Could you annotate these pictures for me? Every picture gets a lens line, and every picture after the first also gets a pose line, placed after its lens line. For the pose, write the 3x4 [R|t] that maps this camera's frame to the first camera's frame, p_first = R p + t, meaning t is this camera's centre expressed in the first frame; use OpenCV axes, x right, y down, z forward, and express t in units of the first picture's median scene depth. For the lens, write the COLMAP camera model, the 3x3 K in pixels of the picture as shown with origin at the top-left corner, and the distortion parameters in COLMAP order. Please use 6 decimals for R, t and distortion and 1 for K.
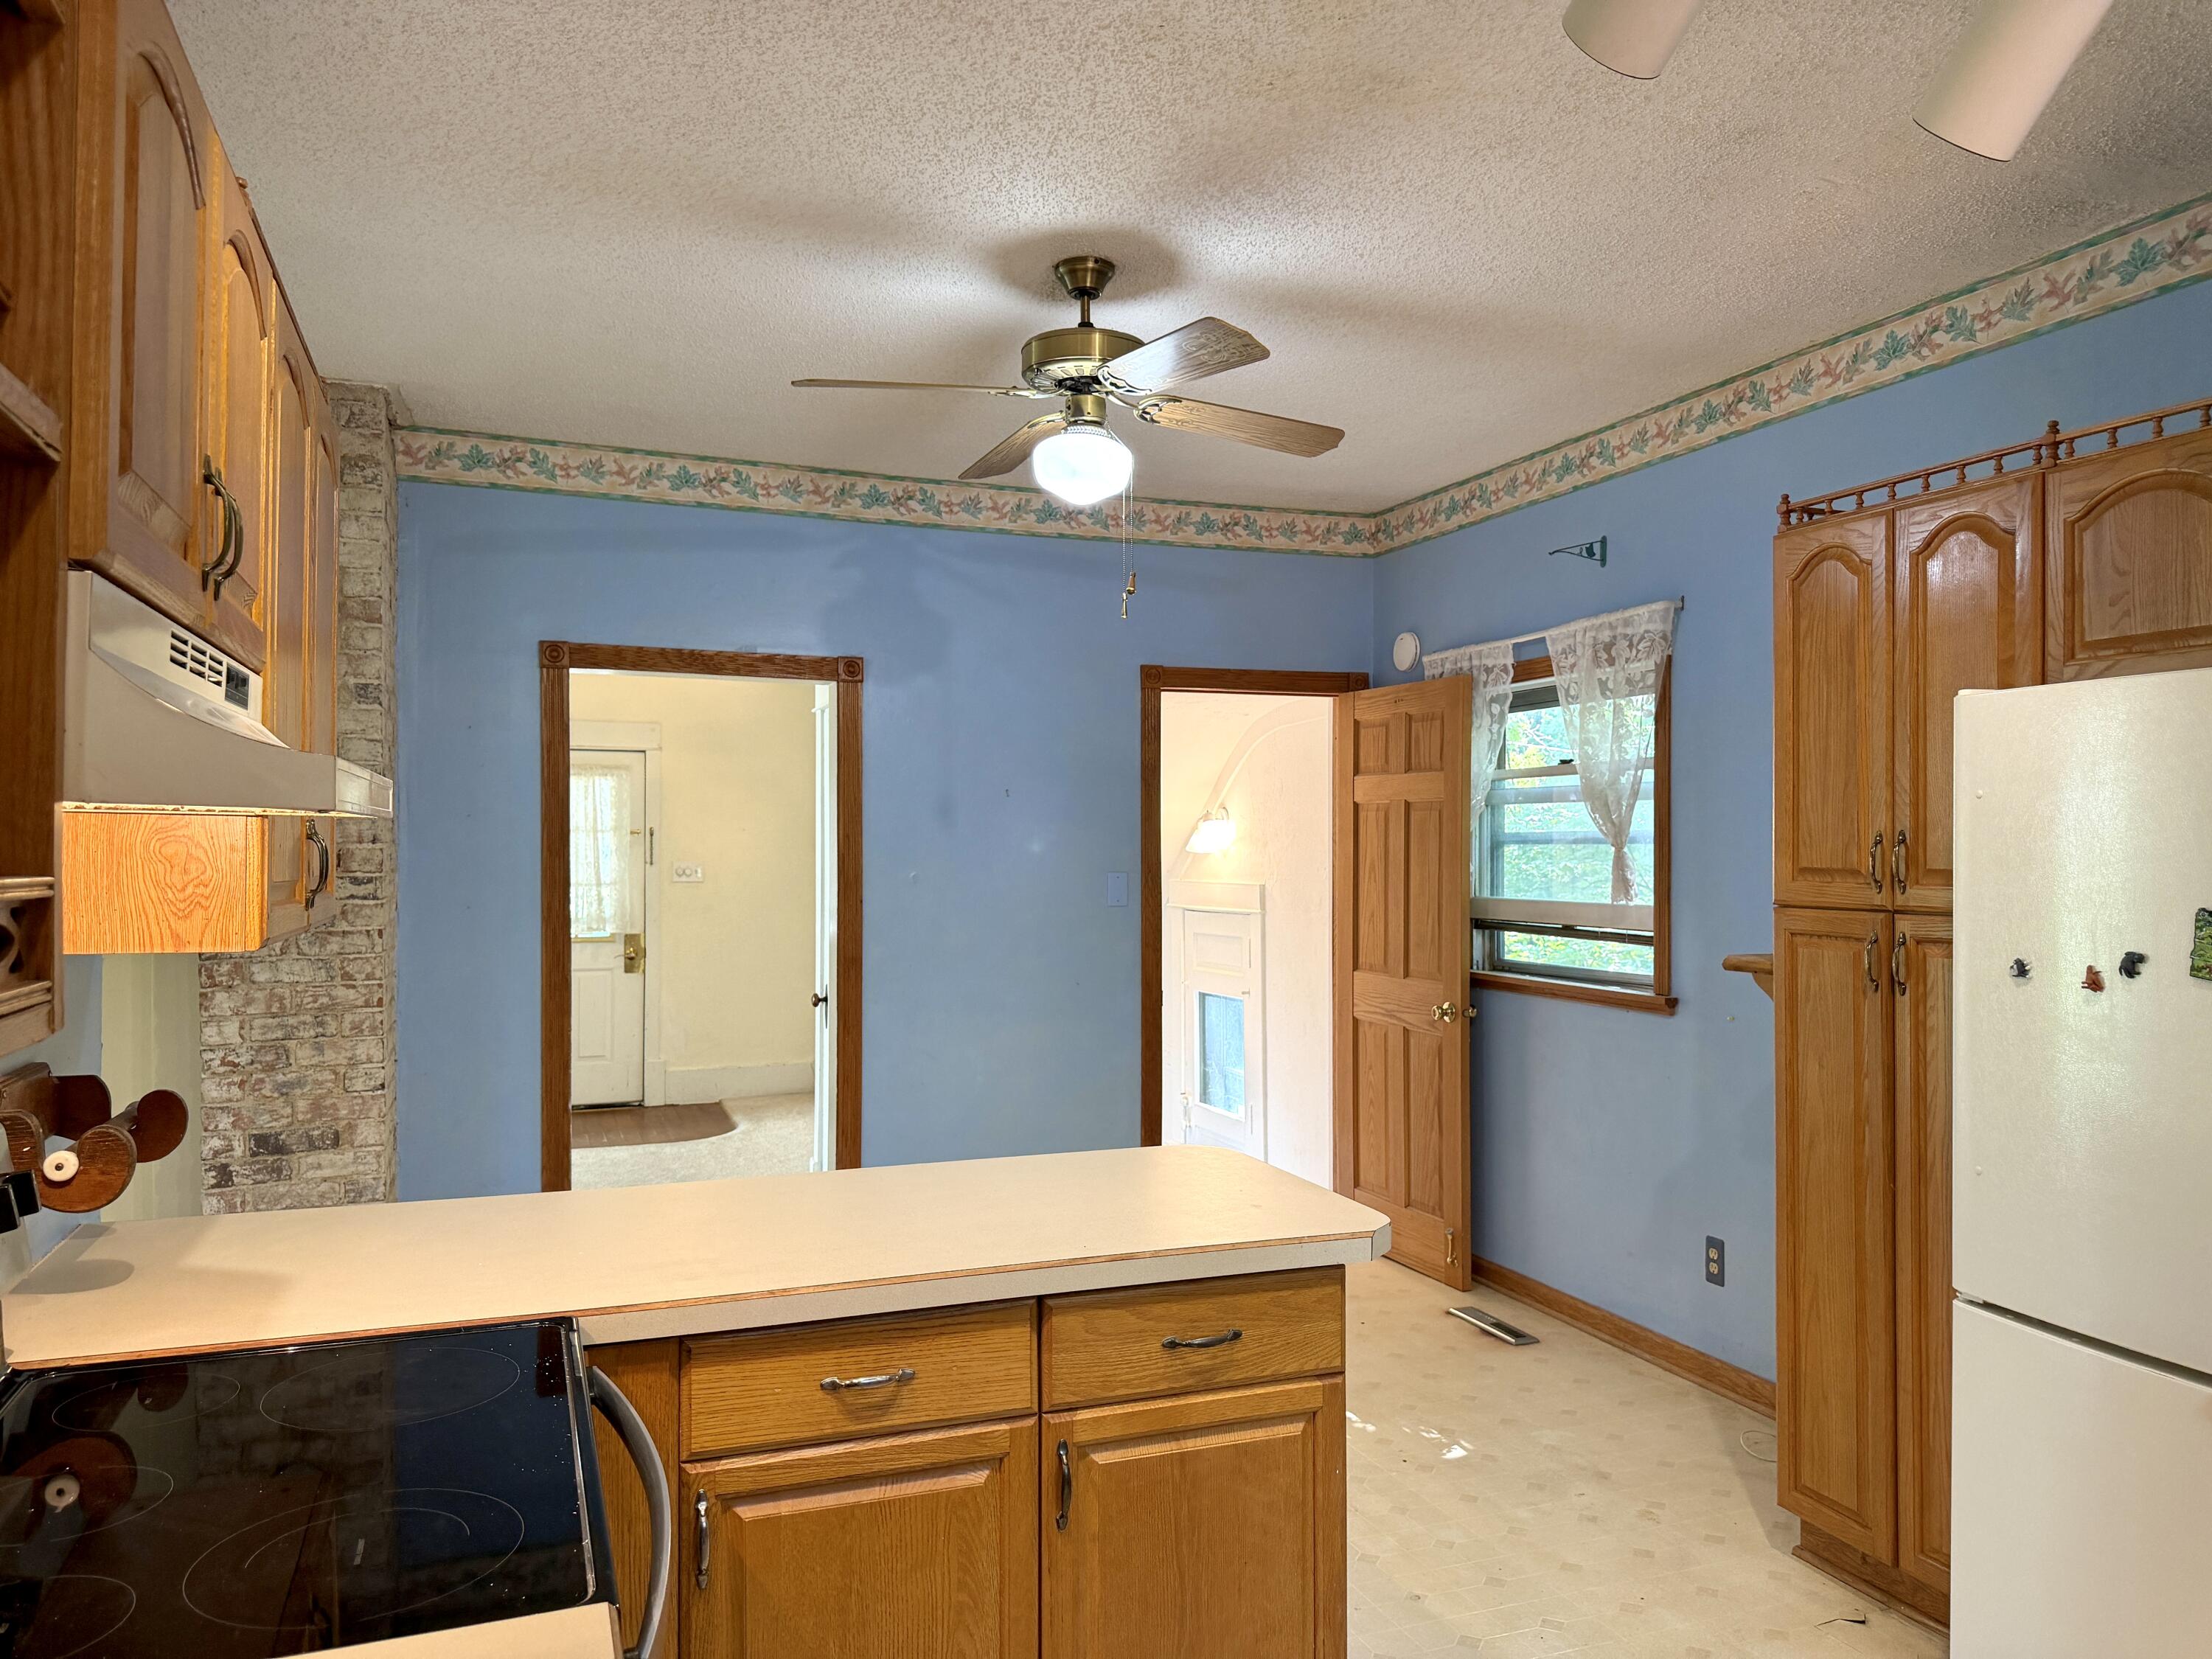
lens RADIAL K [[1543.8, 0, 1125.1], [0, 1543.8, 839.9], [0, 0, 1]] dist [0.040651, -0.062108]
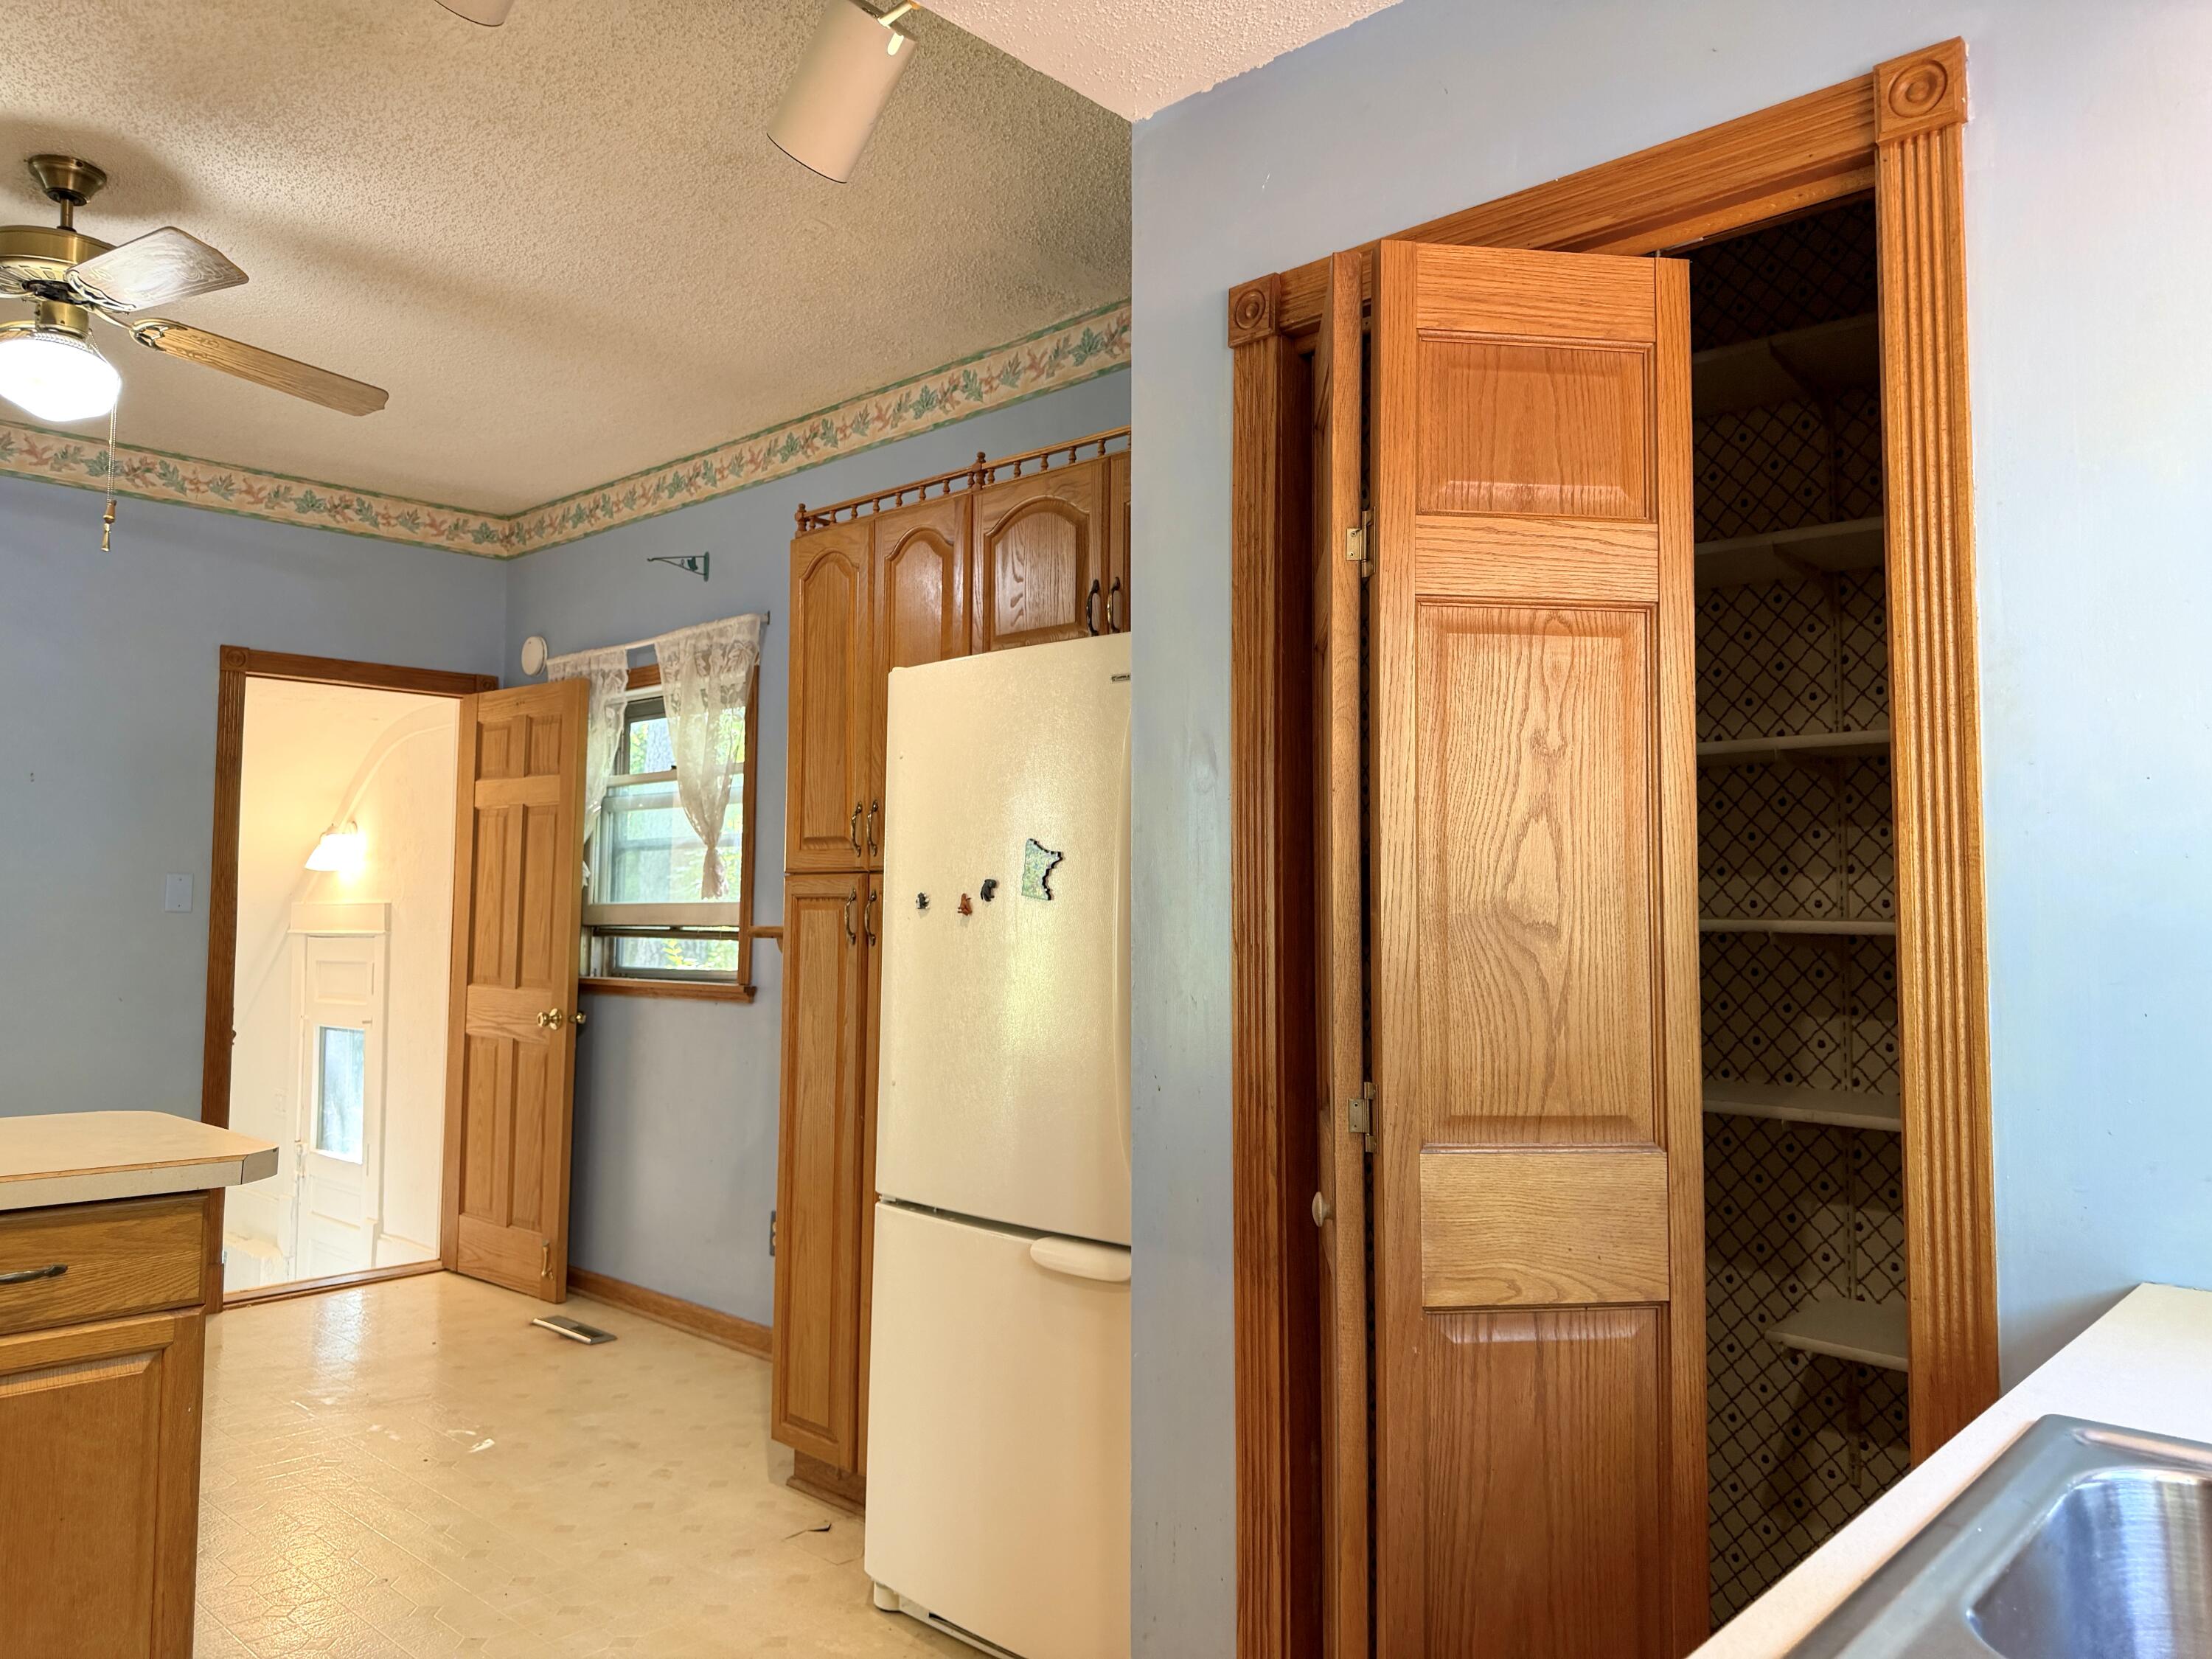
lens RADIAL K [[1543.8, 0, 1106.2], [0, 1543.8, 816.0], [0, 0, 1]] dist [0.040651, -0.062108]
pose [[0.900098, 0.037397, 0.434079, 0.145189], [-0.010547, 0.997888, -0.064101, 0.067398], [-0.435560, 0.053119, 0.898591, -0.074672]]
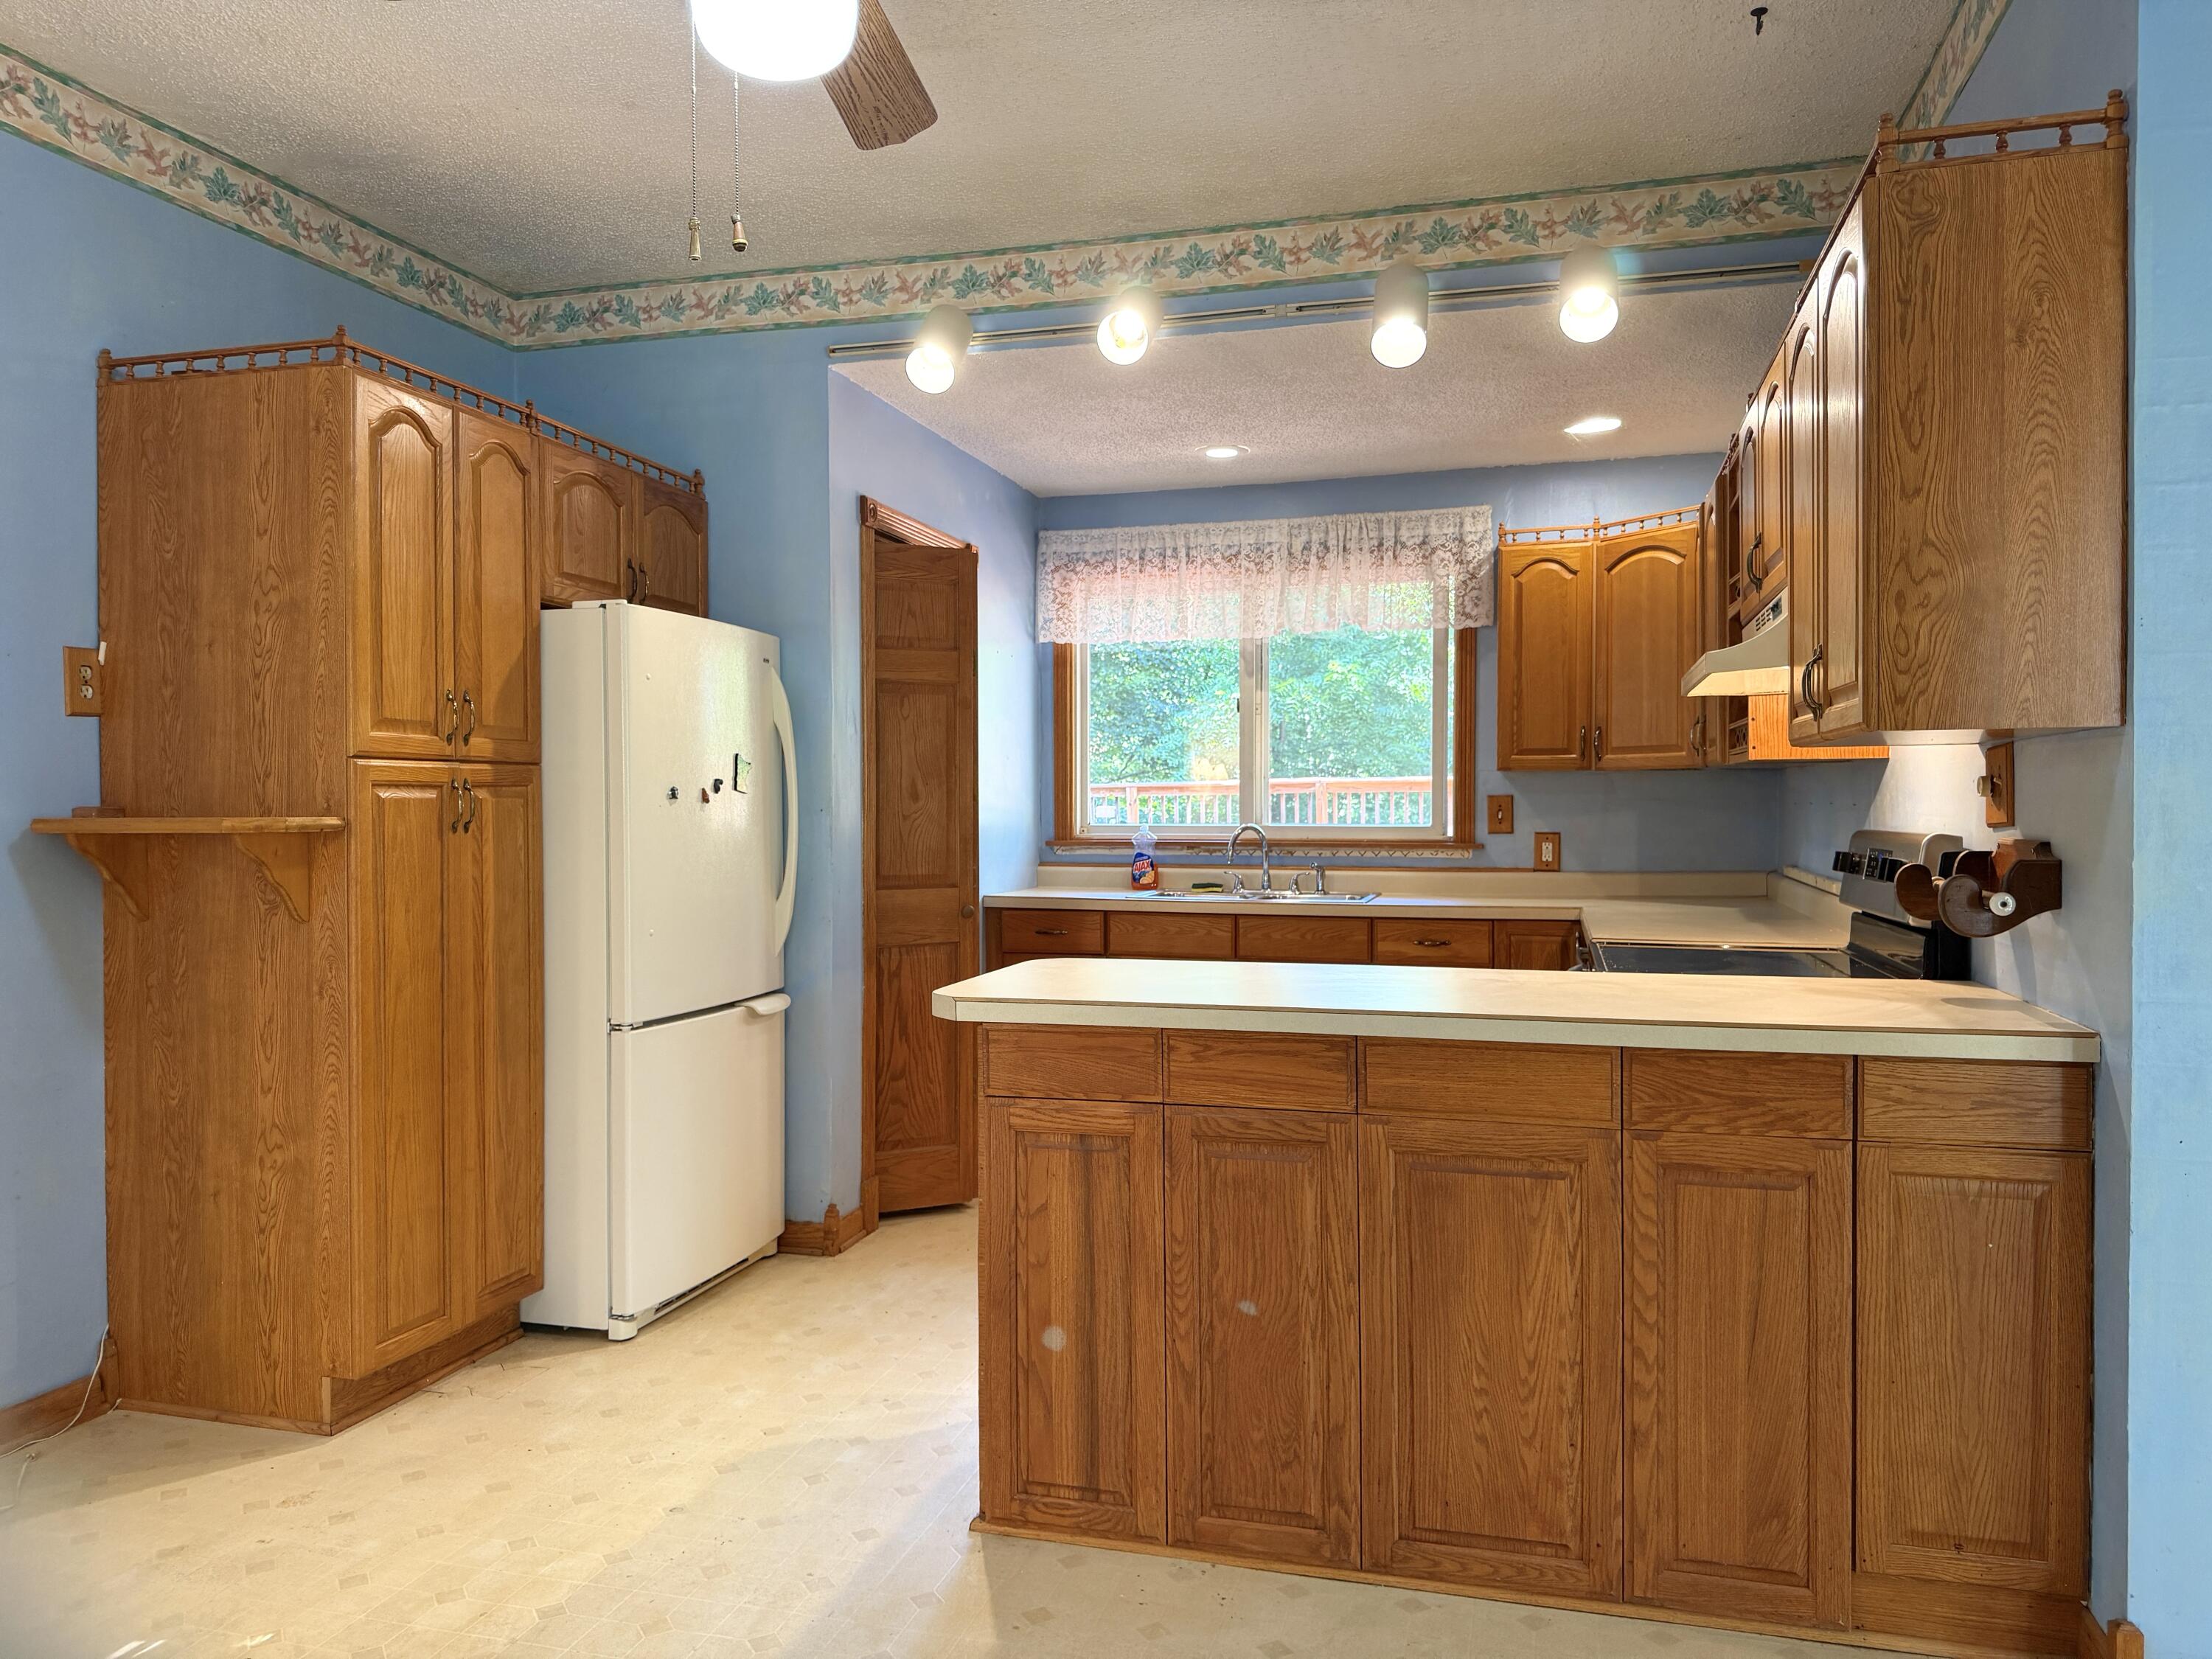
lens RADIAL K [[1543.8, 0, 1108.7], [0, 1543.8, 824.1], [0, 0, 1]] dist [0.040651, -0.062108]
pose [[-0.794700, -0.008235, 0.606947, -0.518021], [-0.003646, 0.999955, 0.008793, 0.072590], [-0.606992, 0.004775, -0.794694, 1.446257]]
